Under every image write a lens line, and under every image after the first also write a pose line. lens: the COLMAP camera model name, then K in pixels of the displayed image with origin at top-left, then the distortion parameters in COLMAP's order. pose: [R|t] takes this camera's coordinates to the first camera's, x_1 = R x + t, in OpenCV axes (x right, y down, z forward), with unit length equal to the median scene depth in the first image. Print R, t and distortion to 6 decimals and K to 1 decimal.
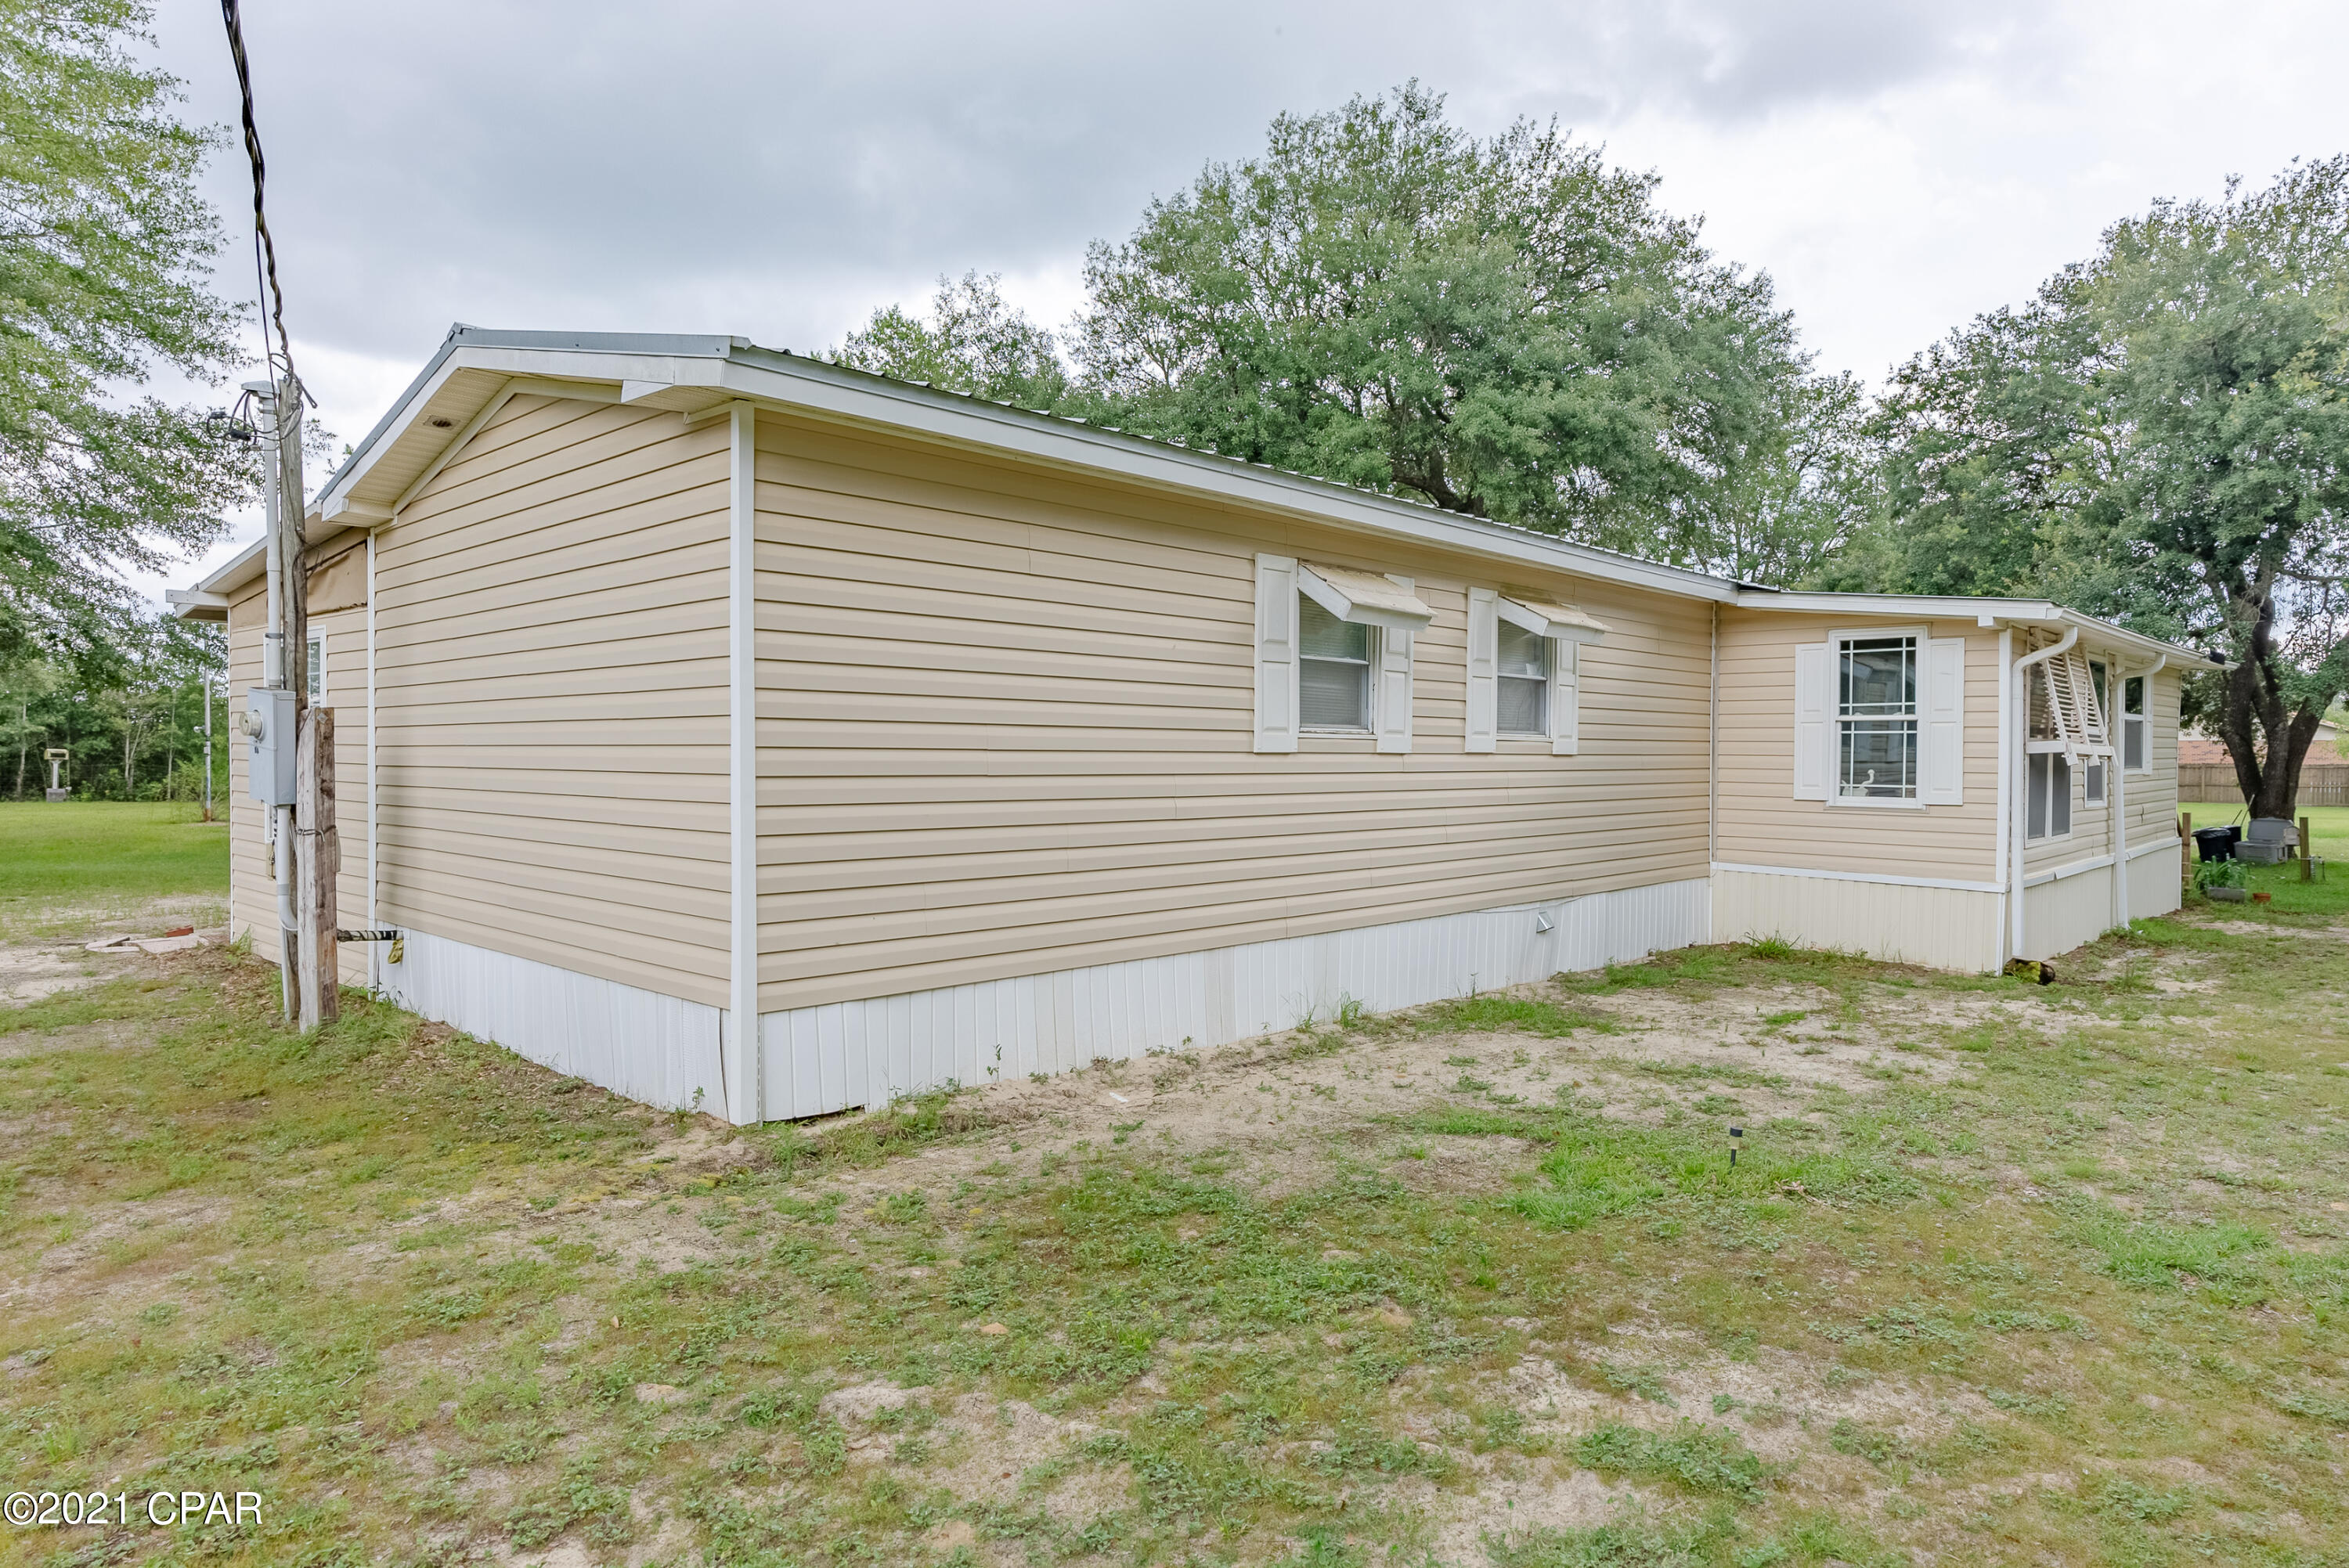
lens RADIAL K [[1392.6, 0, 1167.9], [0, 1392.6, 774.4], [0, 0, 1]] dist [-0.028086, -0.001511]
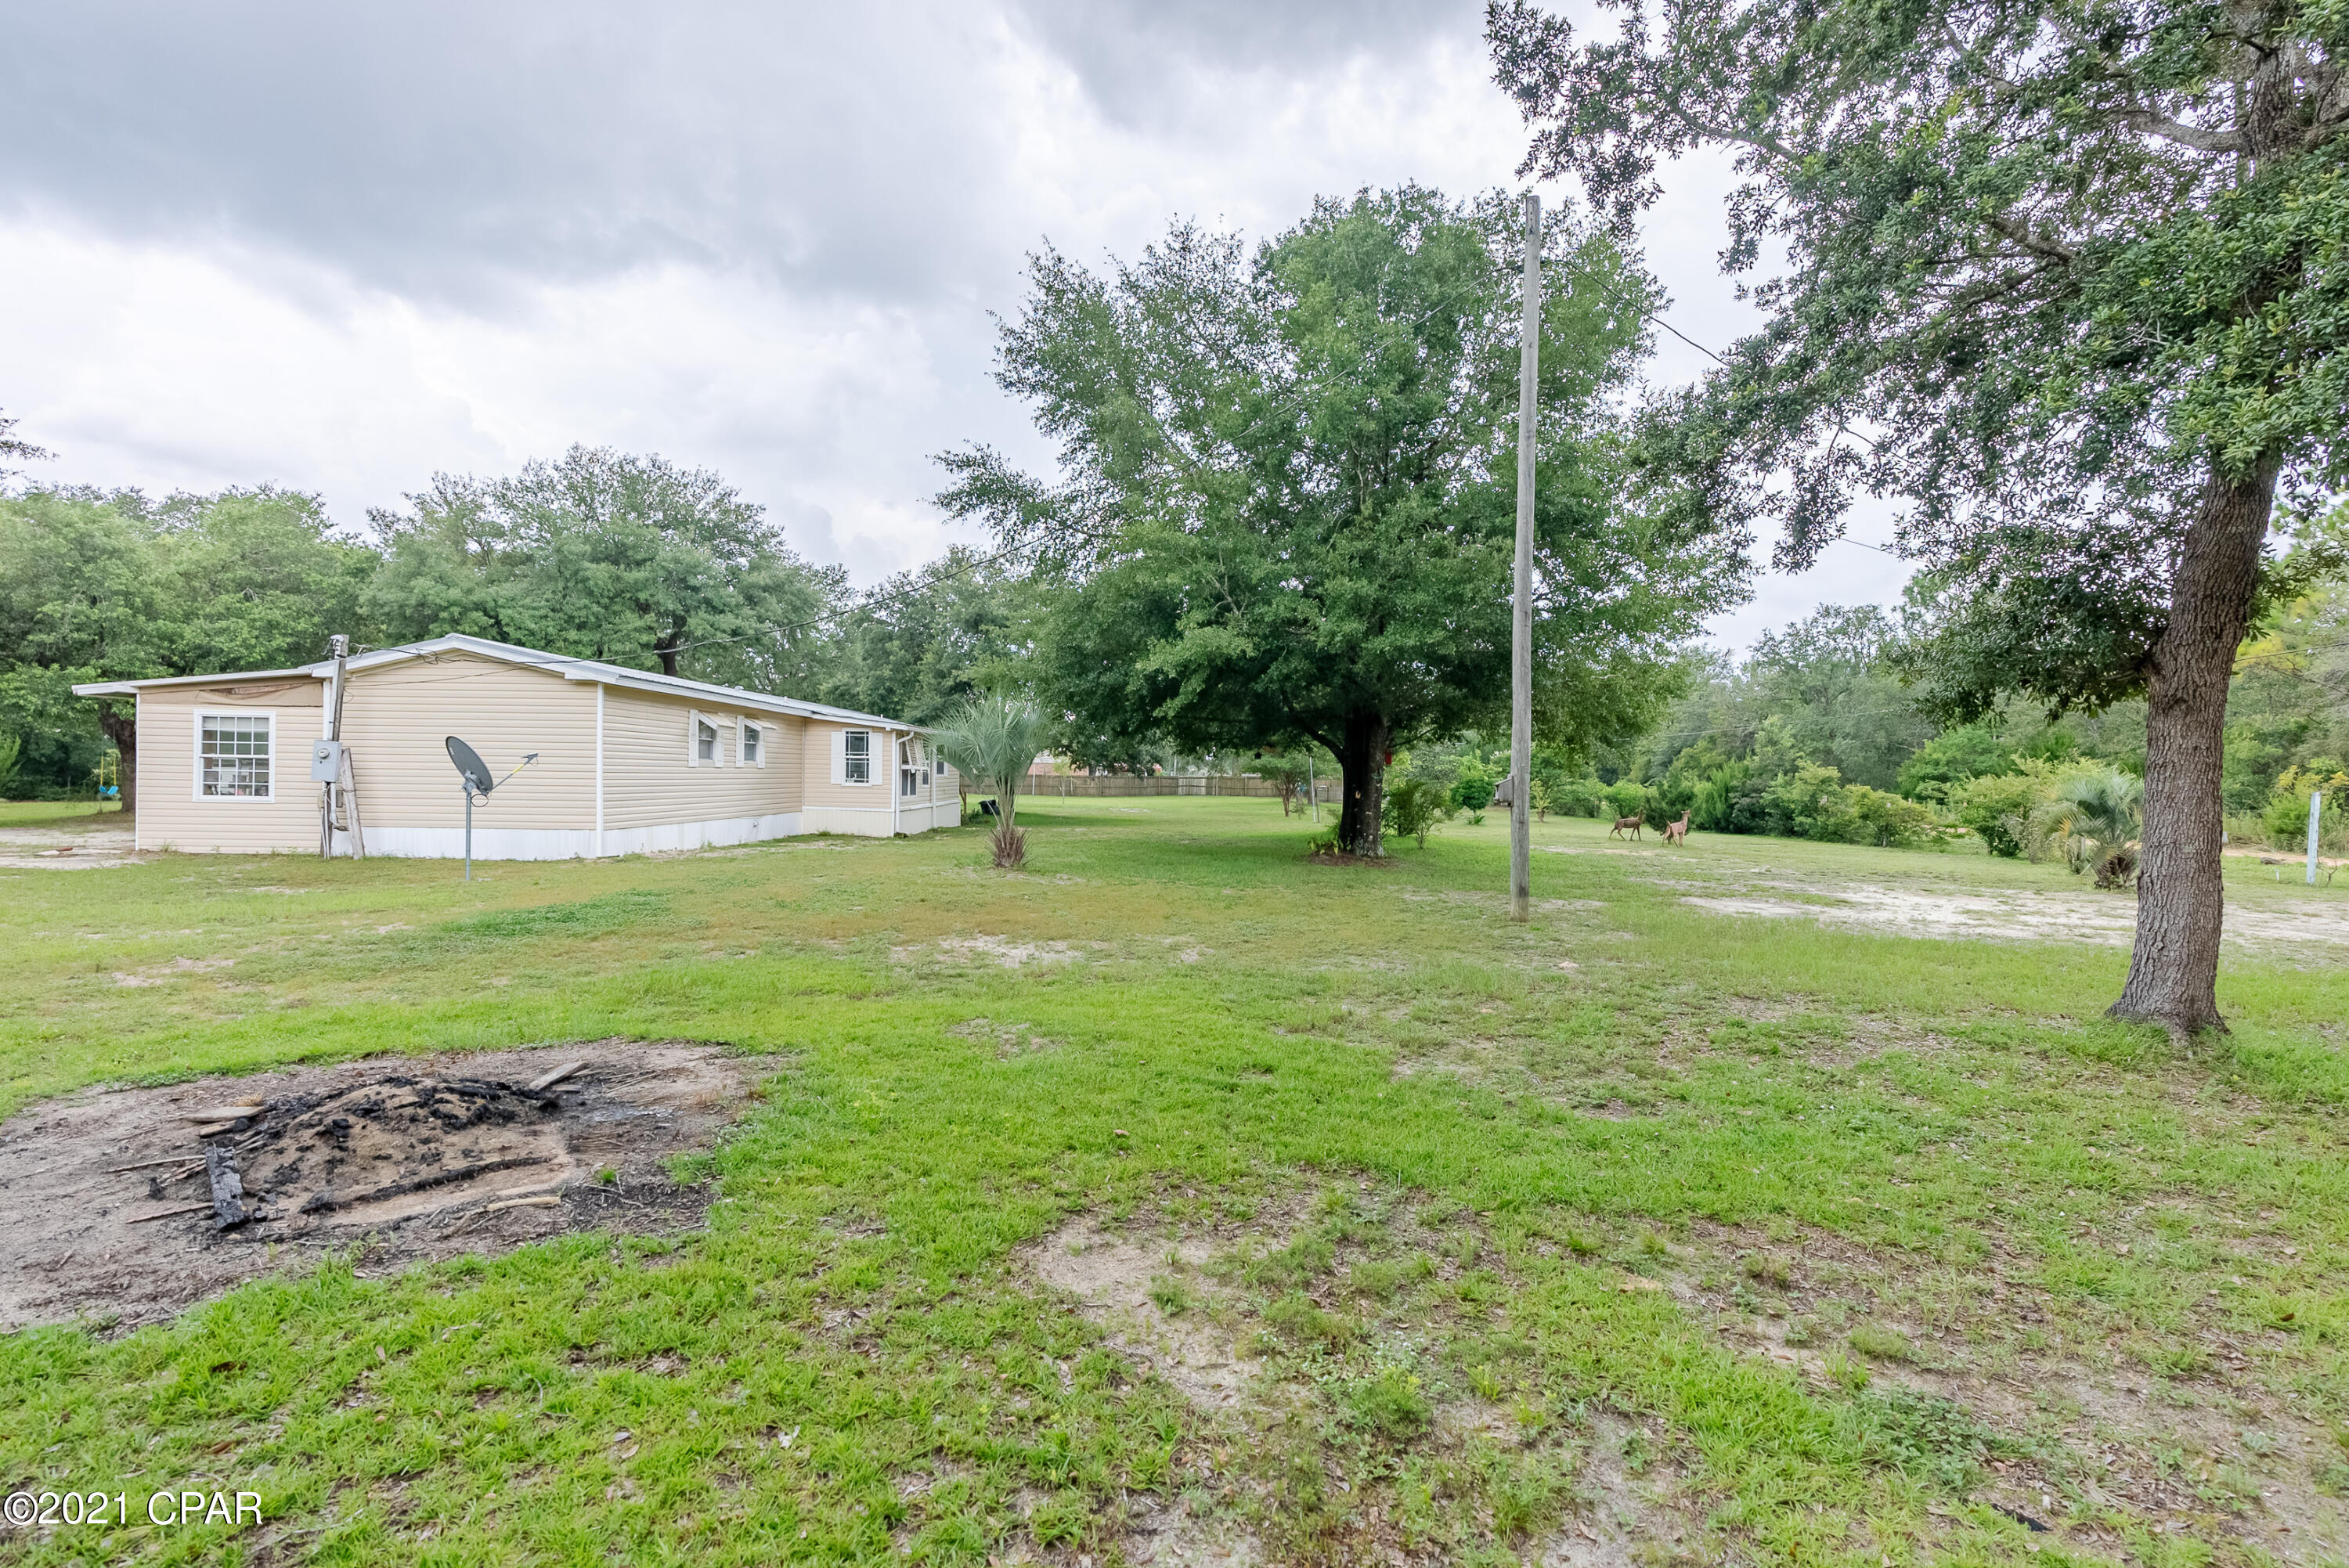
lens RADIAL K [[1065.1, 0, 1168.7], [0, 1065.1, 777.8], [0, 0, 1]] dist [-0.008083, 0.002249]
pose [[0.722855, 0.002232, 0.690996, -0.635384], [0.001985, 0.999984, -0.005307, 0.019450], [-0.690997, 0.005208, 0.722839, -1.215969]]
